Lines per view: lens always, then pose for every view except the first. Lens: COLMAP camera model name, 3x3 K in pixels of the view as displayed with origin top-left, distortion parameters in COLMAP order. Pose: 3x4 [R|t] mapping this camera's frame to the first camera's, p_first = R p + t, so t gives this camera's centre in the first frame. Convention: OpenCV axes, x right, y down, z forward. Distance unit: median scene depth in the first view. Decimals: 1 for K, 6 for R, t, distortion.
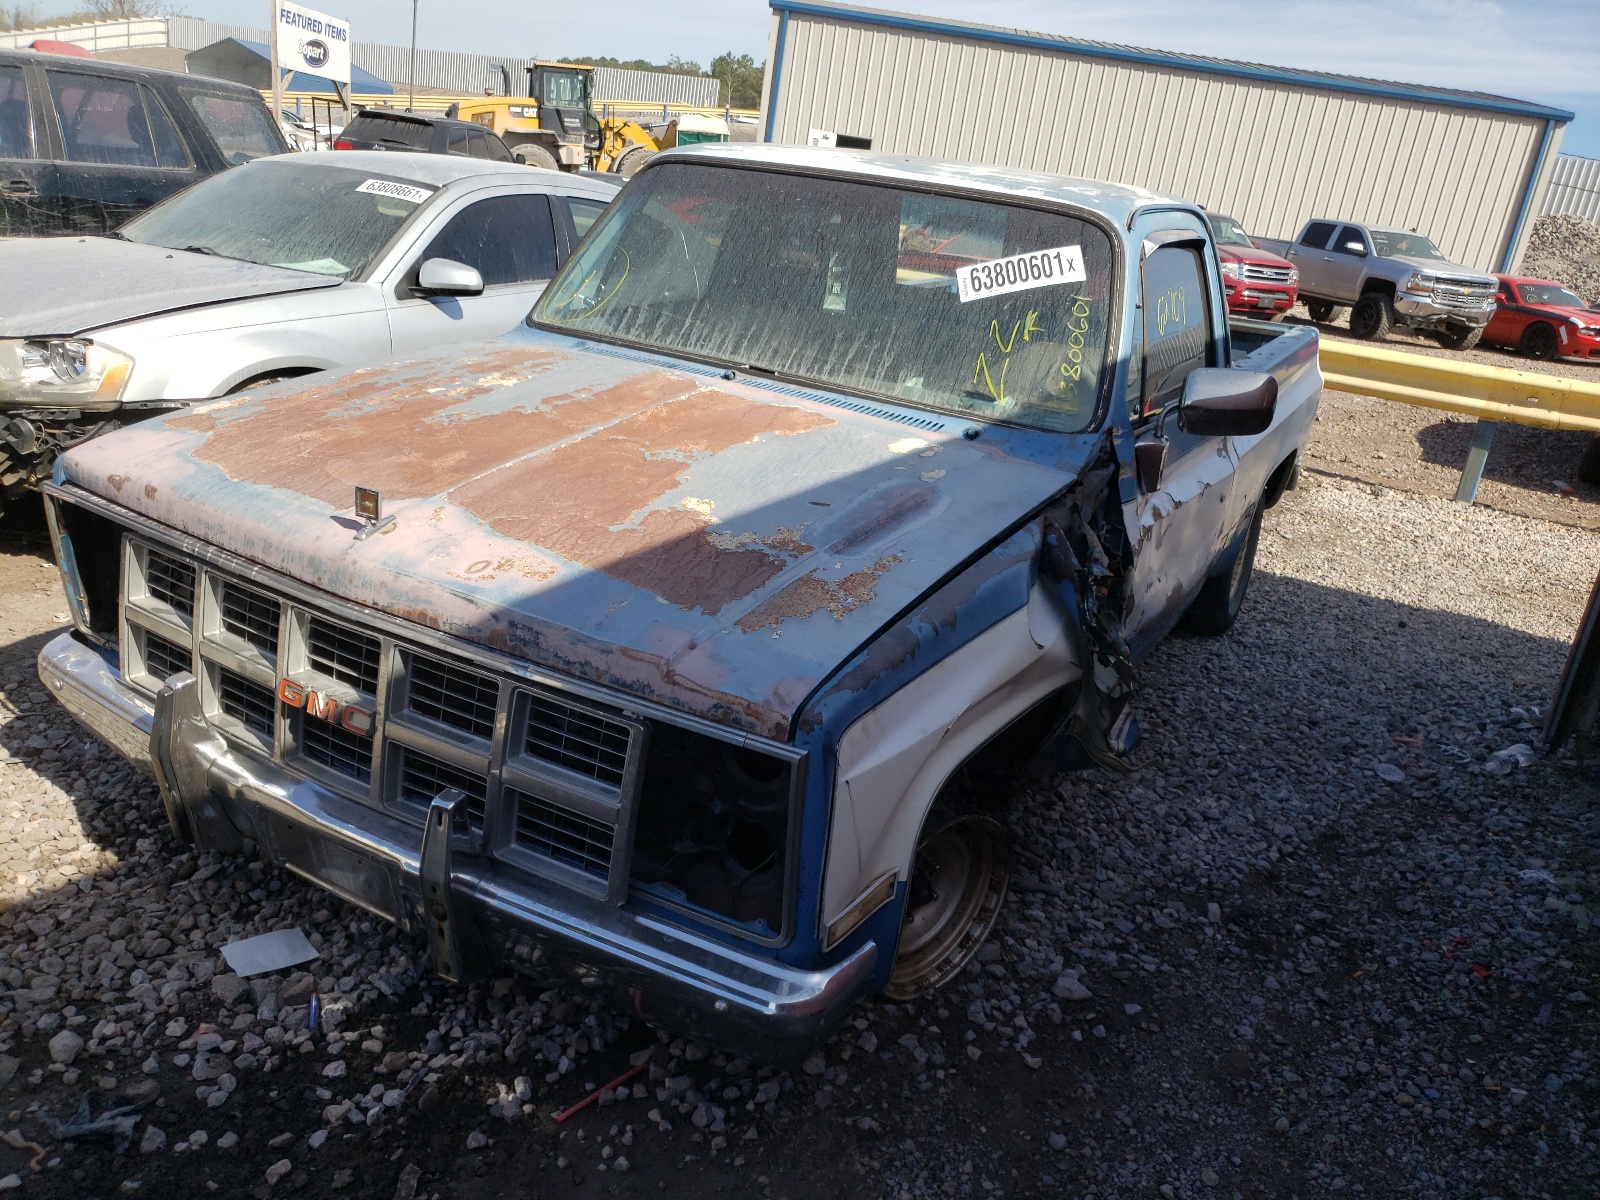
lens RADIAL K [[1171.6, 0, 885.1], [0, 1171.6, 599.1], [0, 0, 1]] dist [0.114571, -0.147843]
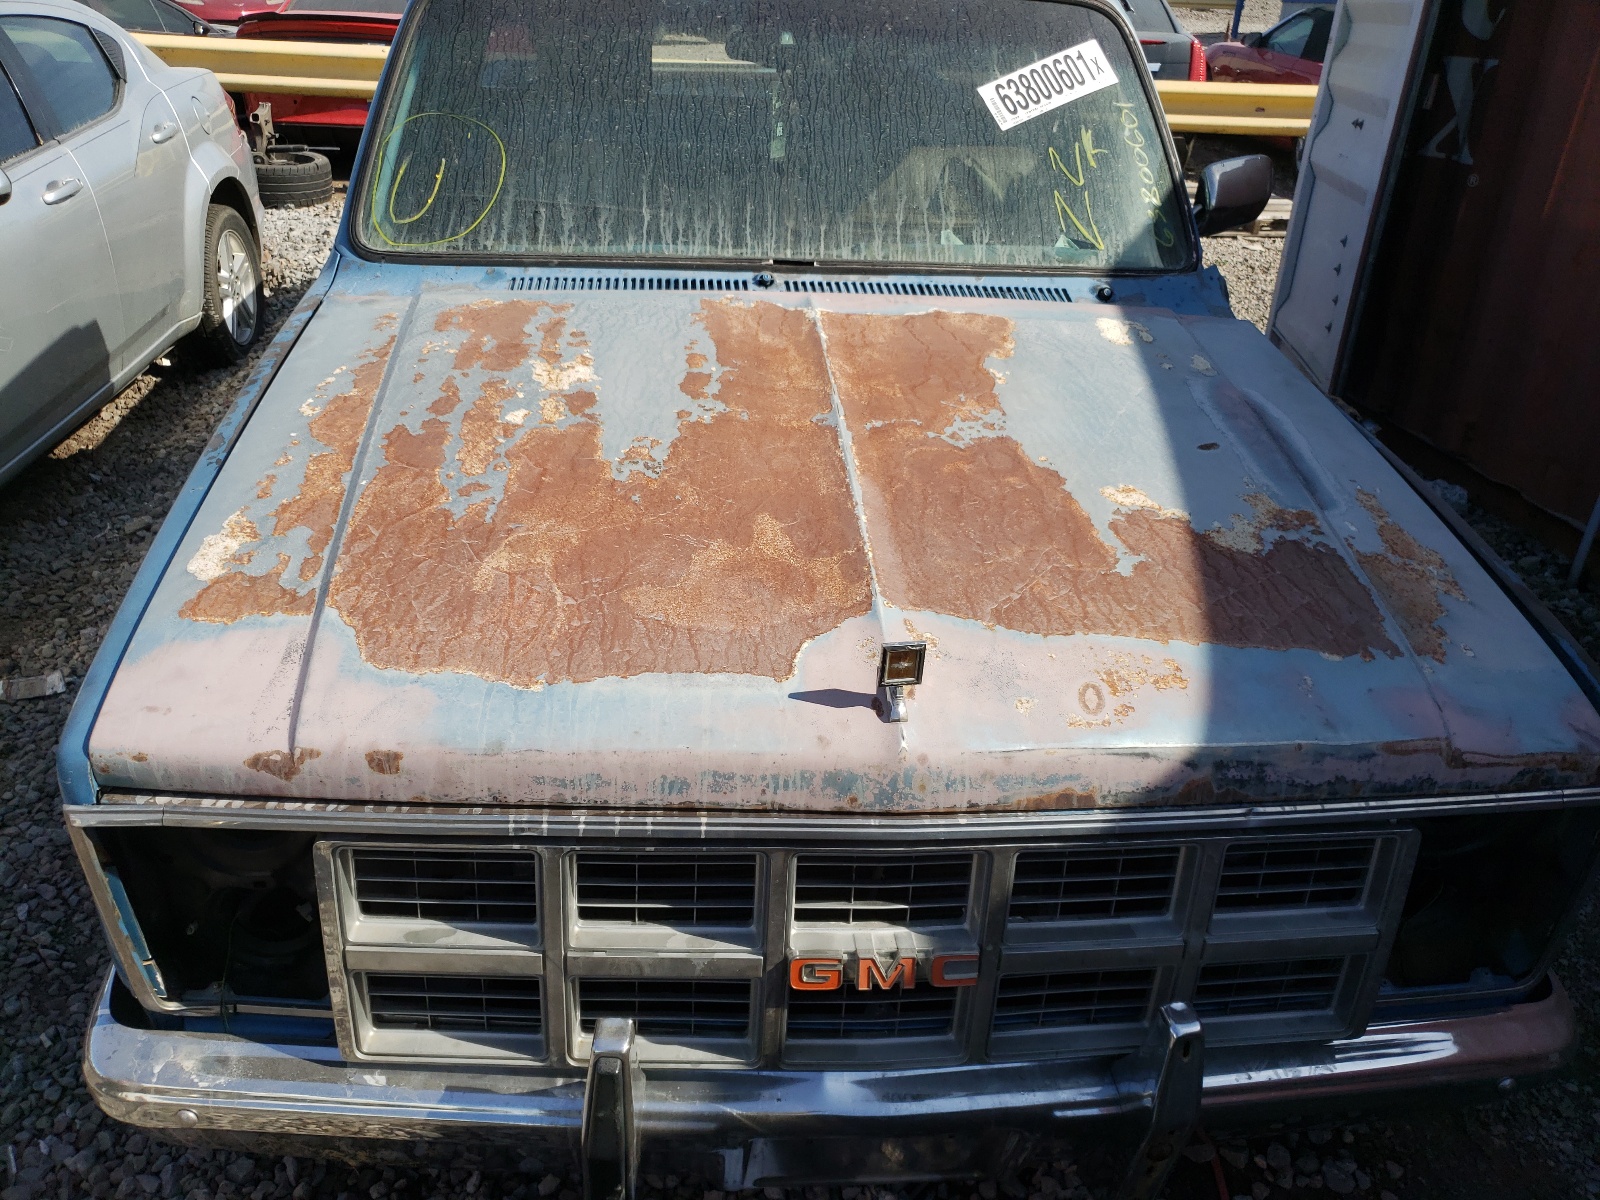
lens RADIAL K [[1182.5, 0, 797.6], [0, 1182.5, 554.0], [0, 0, 1]] dist [0.012370, 0.004612]
pose [[0.846338, -0.312388, 0.431422, -0.586332], [0.228203, 0.944518, 0.236241, -0.237378], [-0.481285, -0.101489, 0.870669, 0.387865]]
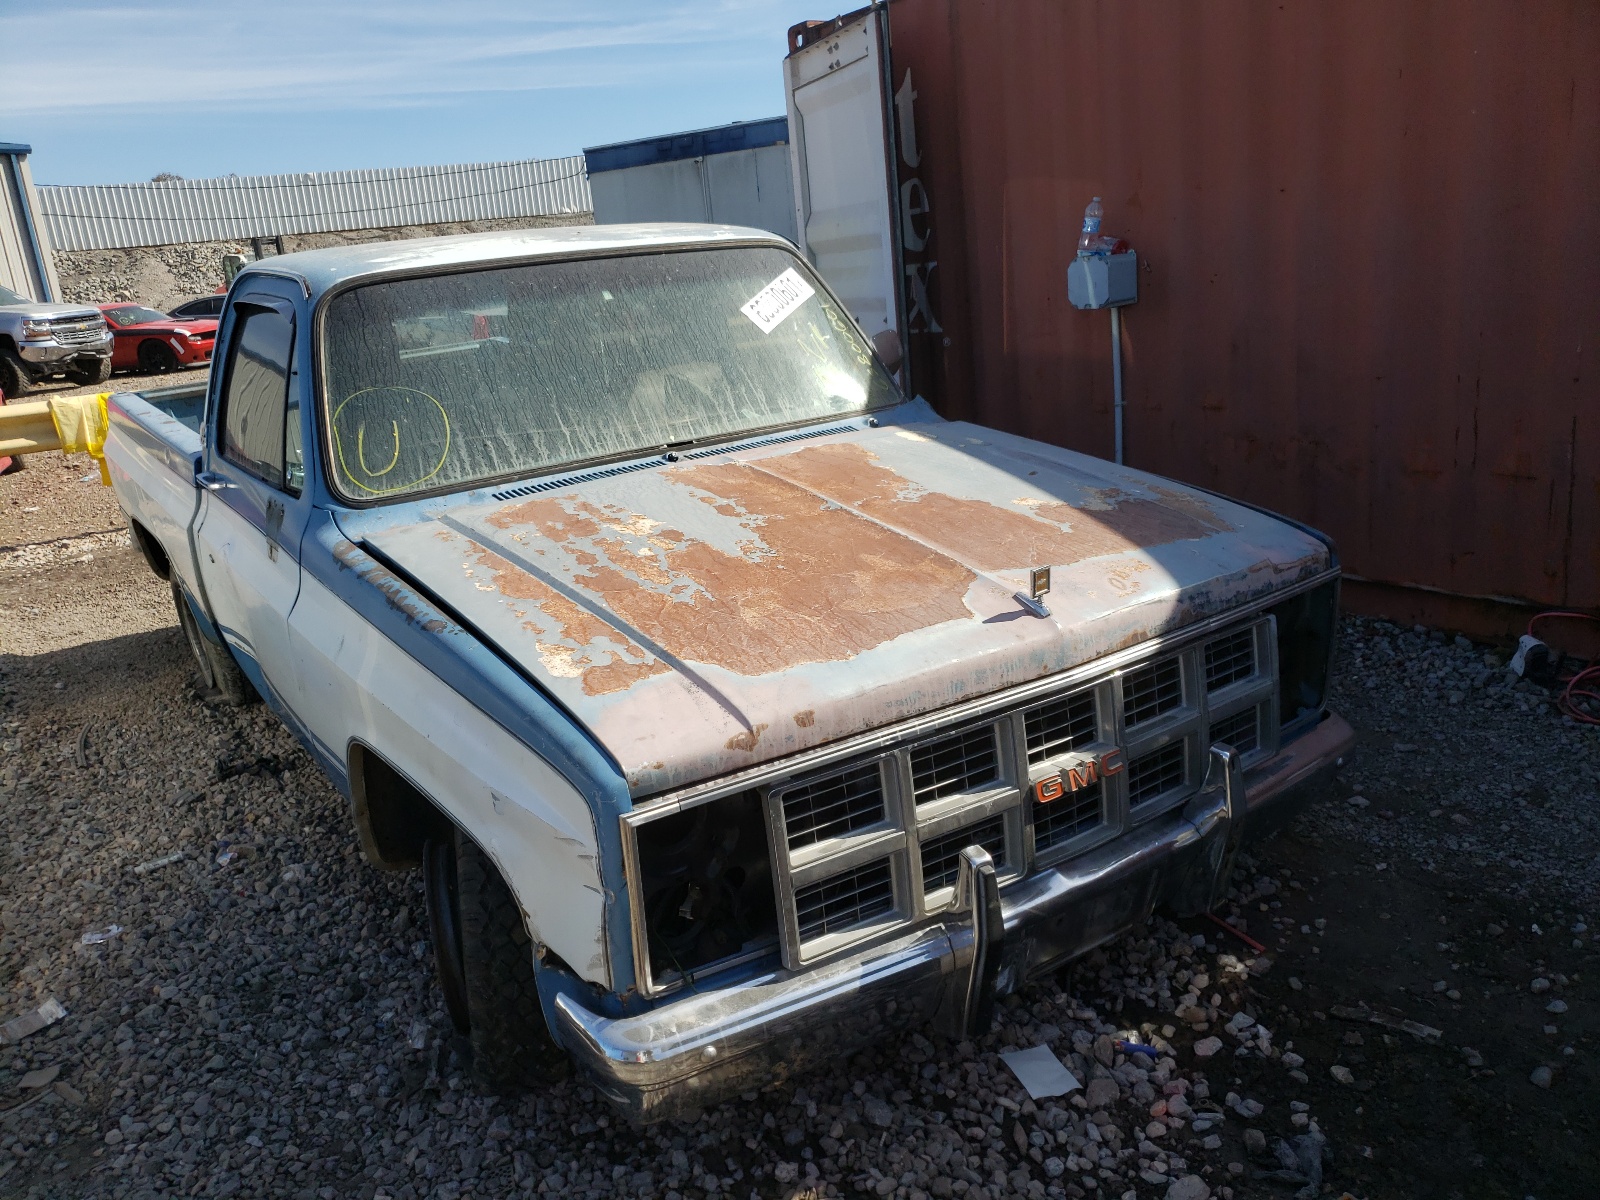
lens RADIAL K [[1159.4, 0, 717.0], [0, 1159.4, 602.1], [0, 0, 1]] dist [0.117438, -0.163087]
pose [[0.493462, -0.405132, 0.769651, -1.105510], [0.415943, 0.887068, 0.200257, -0.313750], [-0.763863, 0.221312, 0.606246, 0.472315]]
